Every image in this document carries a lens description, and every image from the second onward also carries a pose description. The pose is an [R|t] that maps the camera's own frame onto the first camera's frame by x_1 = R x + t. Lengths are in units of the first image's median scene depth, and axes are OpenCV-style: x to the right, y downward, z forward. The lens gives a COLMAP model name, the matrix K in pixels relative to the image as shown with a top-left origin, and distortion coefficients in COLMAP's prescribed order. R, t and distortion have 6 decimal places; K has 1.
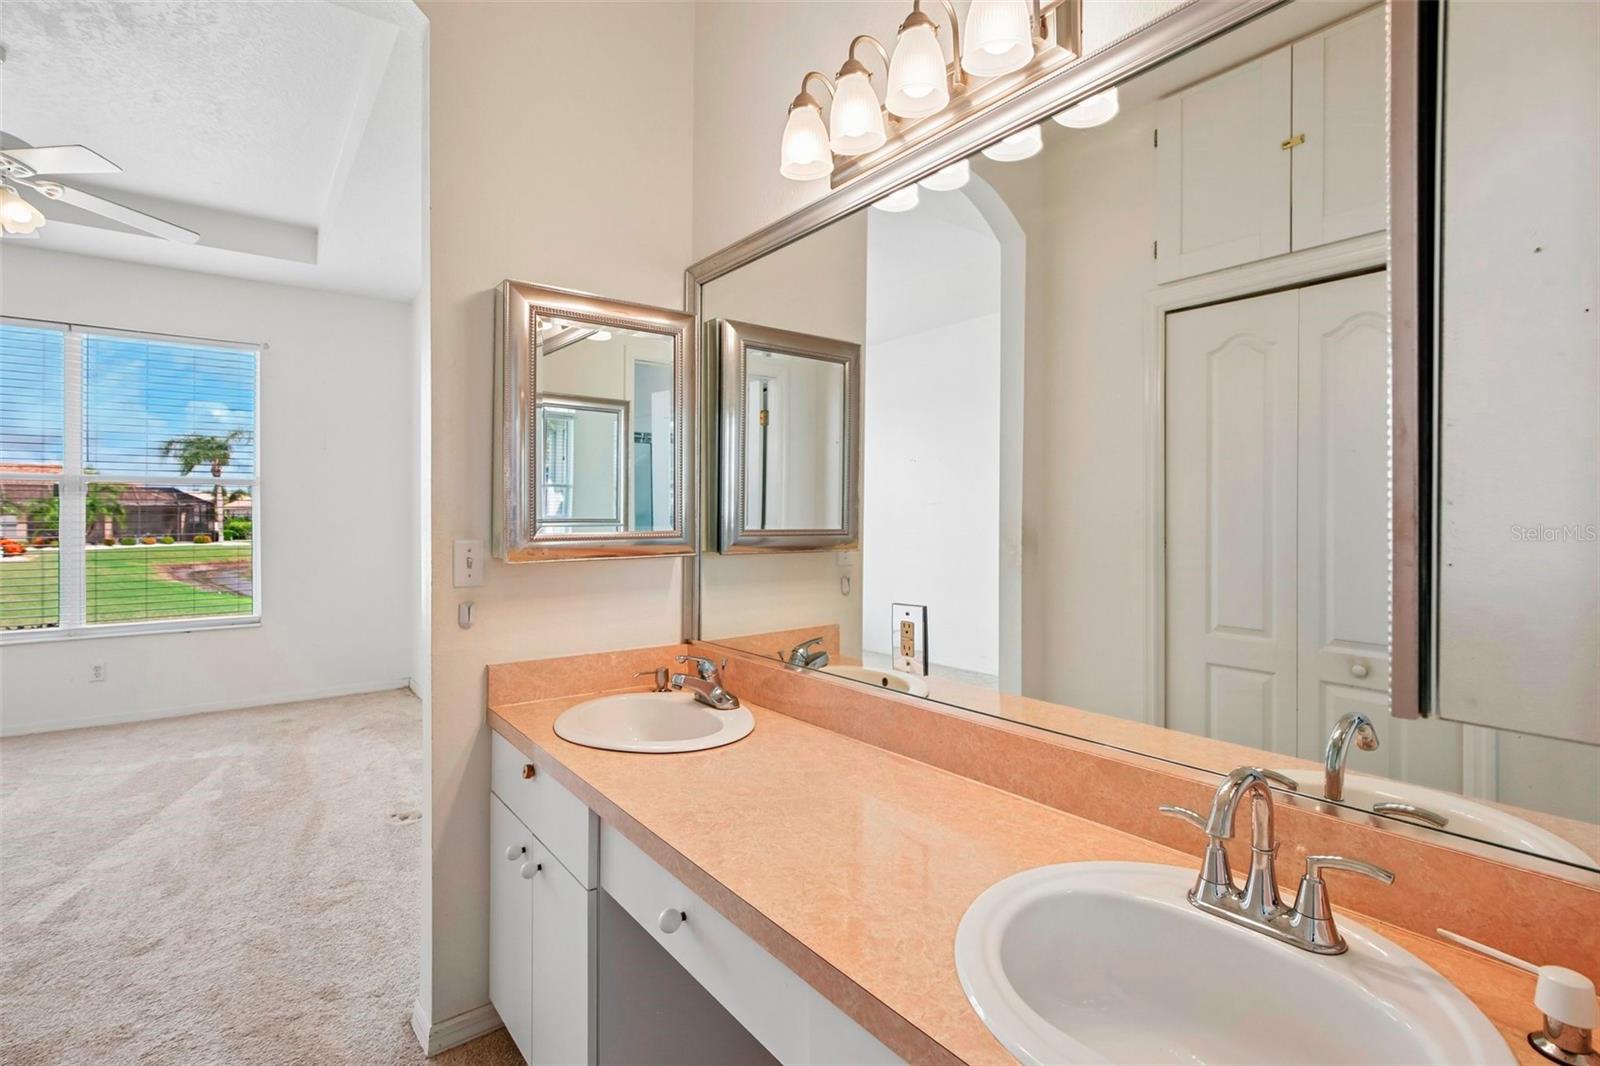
lens RADIAL K [[735.9, 0, 807.2], [0, 735.9, 518.0], [0, 0, 1]] dist [-0.033191, 0.012488]
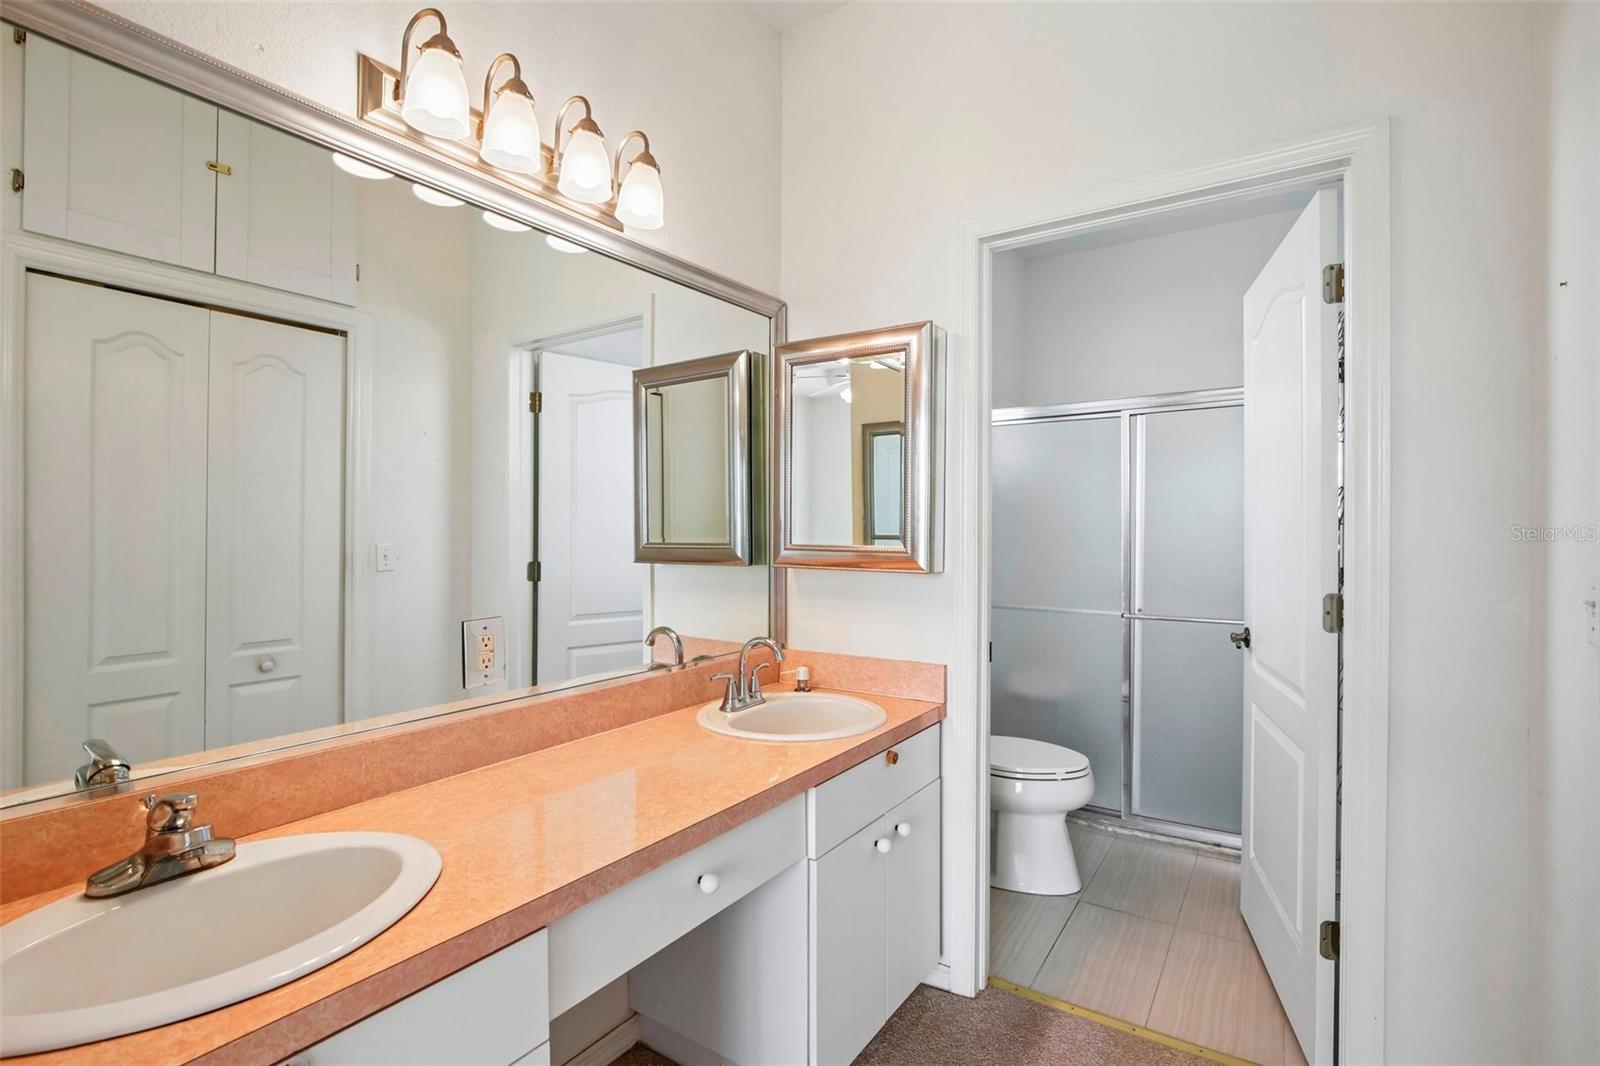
lens RADIAL K [[735.9, 0, 798.0], [0, 735.9, 531.1], [0, 0, 1]] dist [-0.033191, 0.012488]
pose [[-0.283960, -0.000890, 0.958836, -0.931303], [0.007141, 0.999970, 0.003043, 0.000719], [-0.958809, 0.007711, -0.283945, 0.850211]]
